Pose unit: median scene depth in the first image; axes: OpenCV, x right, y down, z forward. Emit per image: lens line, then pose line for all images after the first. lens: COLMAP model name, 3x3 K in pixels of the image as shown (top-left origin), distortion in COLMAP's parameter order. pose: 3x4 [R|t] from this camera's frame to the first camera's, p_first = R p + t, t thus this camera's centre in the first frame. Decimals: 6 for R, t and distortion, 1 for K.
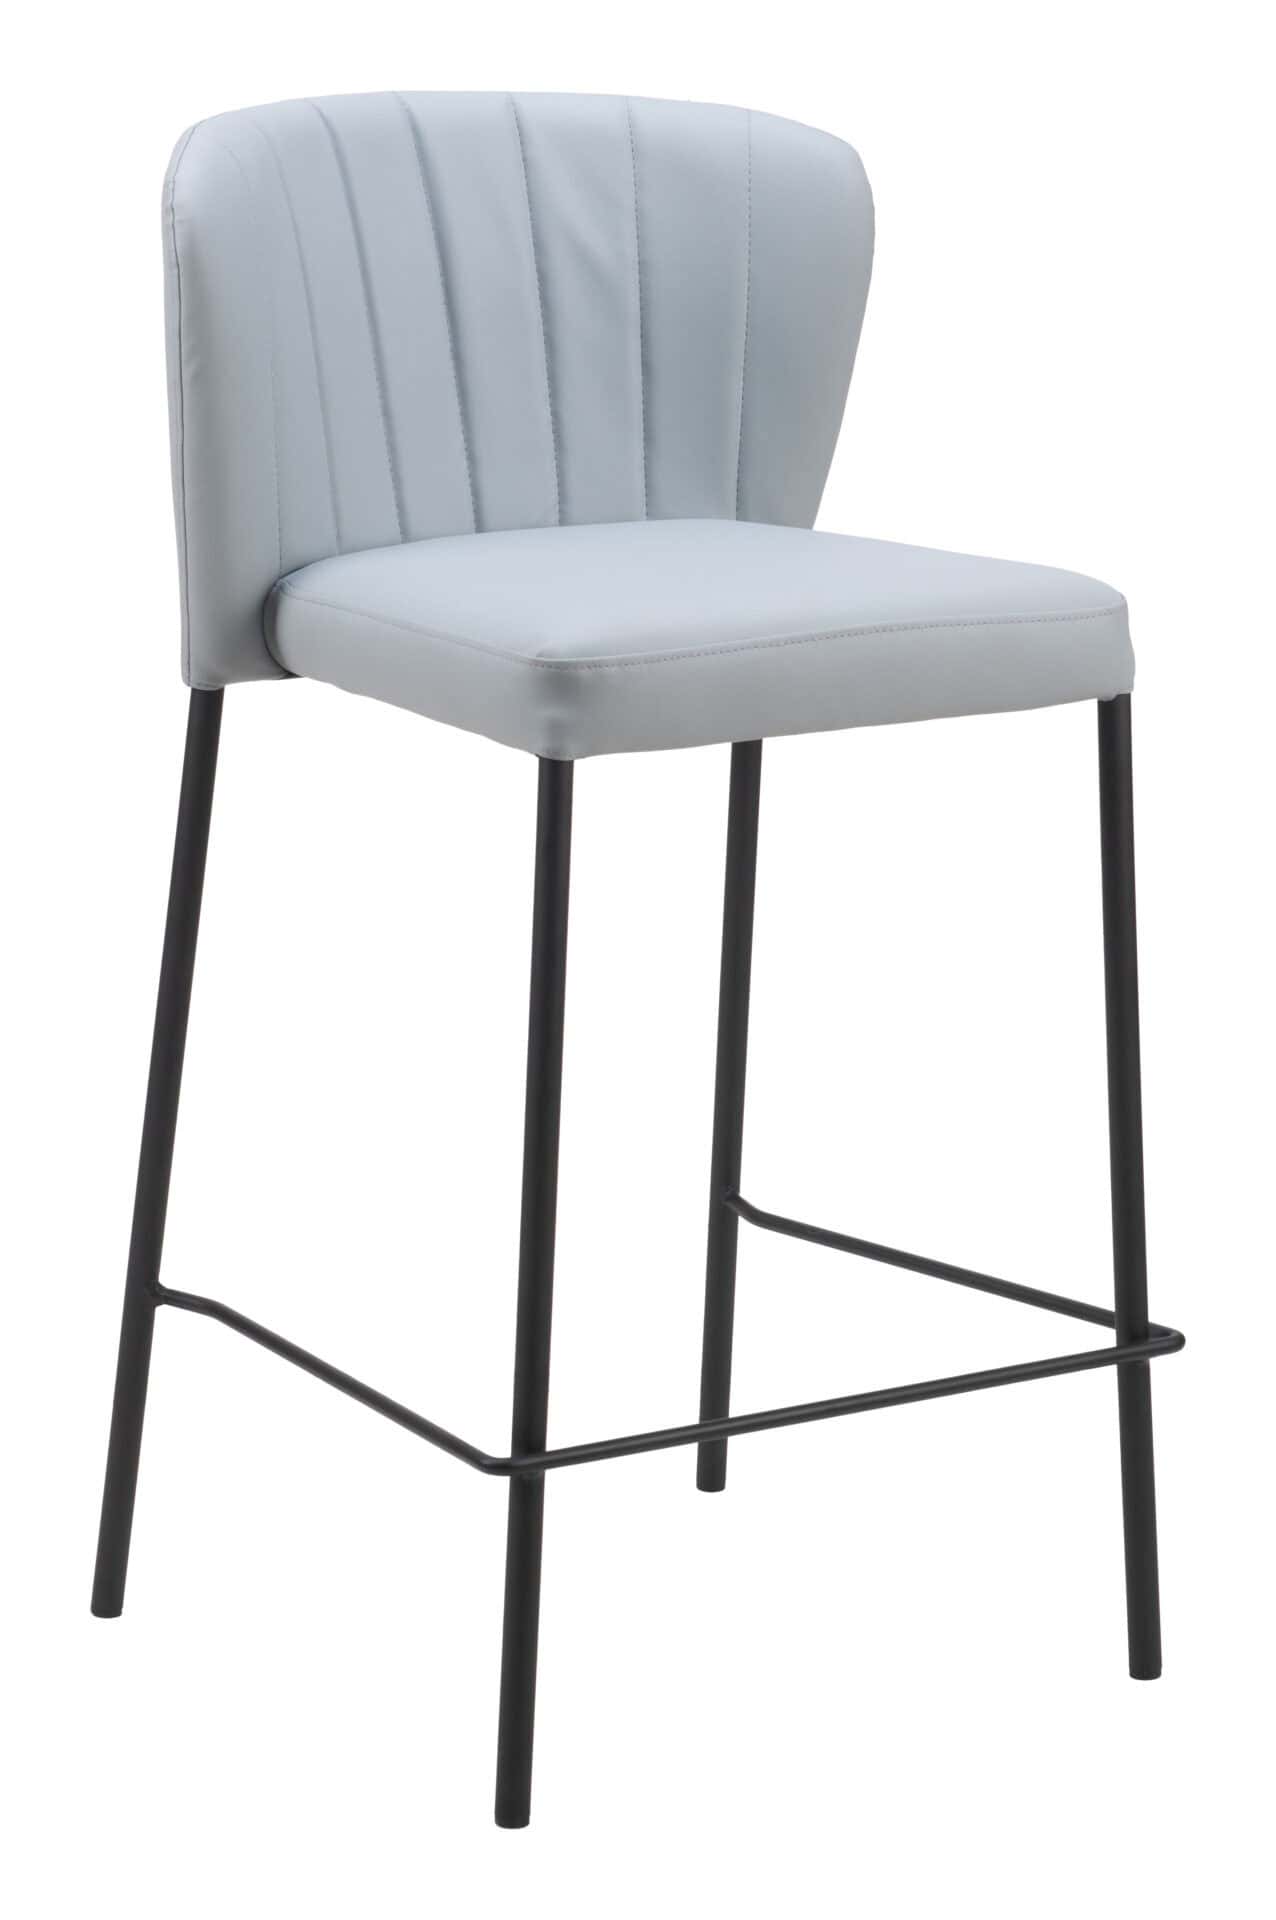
lens RADIAL K [[3803.1, 0, 638.0], [0, 3803.1, 960.0], [0, 0, 1]] dist [-0.008515, -0.107299]
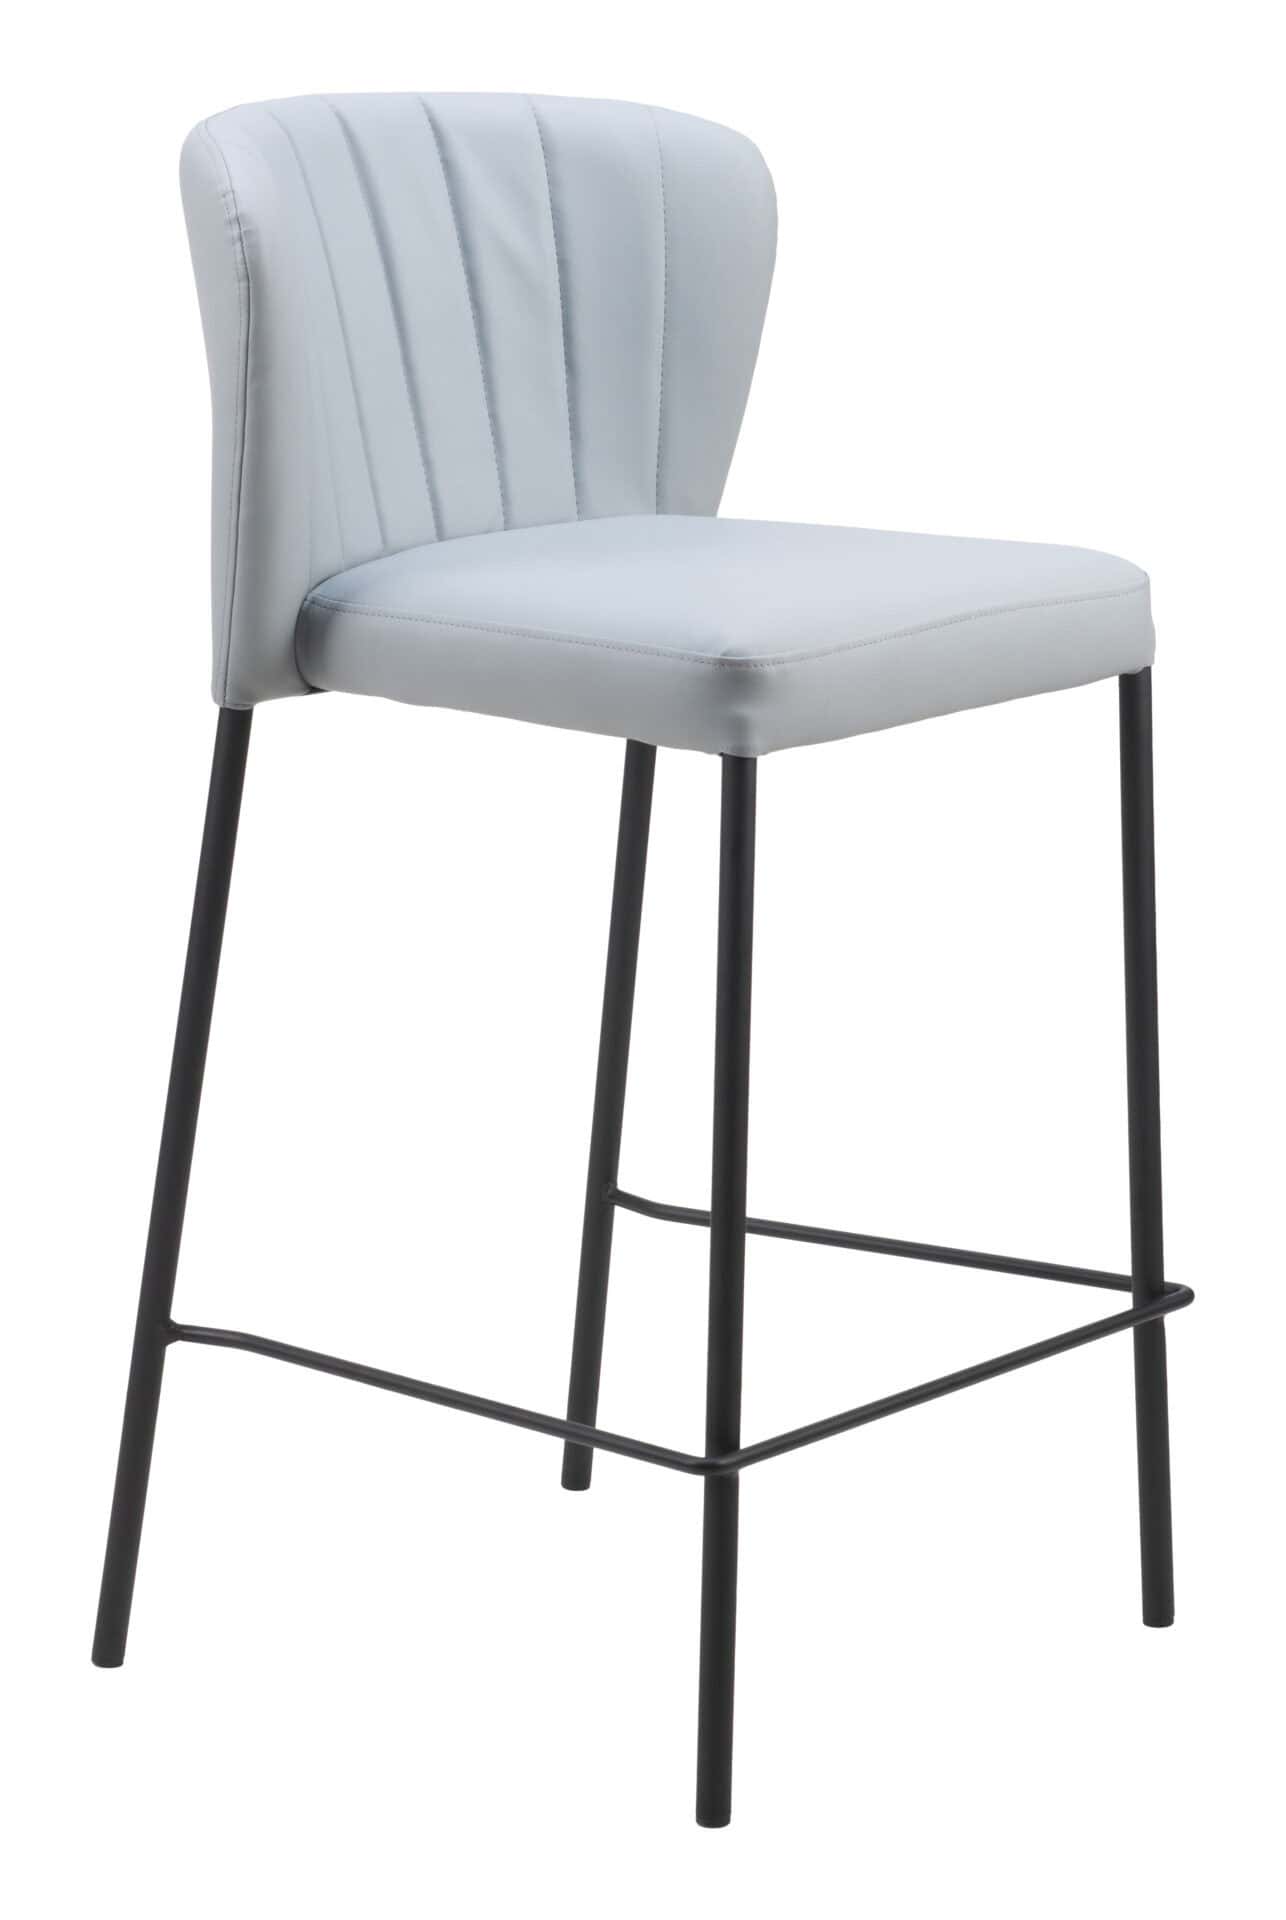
lens RADIAL K [[3860.5, 0, 643.0], [0, 3860.5, 960.0], [0, 0, 1]] dist [-0.021474, 0.043627]
pose [[0.981807, -0.062984, 0.179134, -0.184209], [0.062973, 0.997999, 0.005754, -0.005455], [-0.179138, 0.005631, 0.983808, 0.003051]]
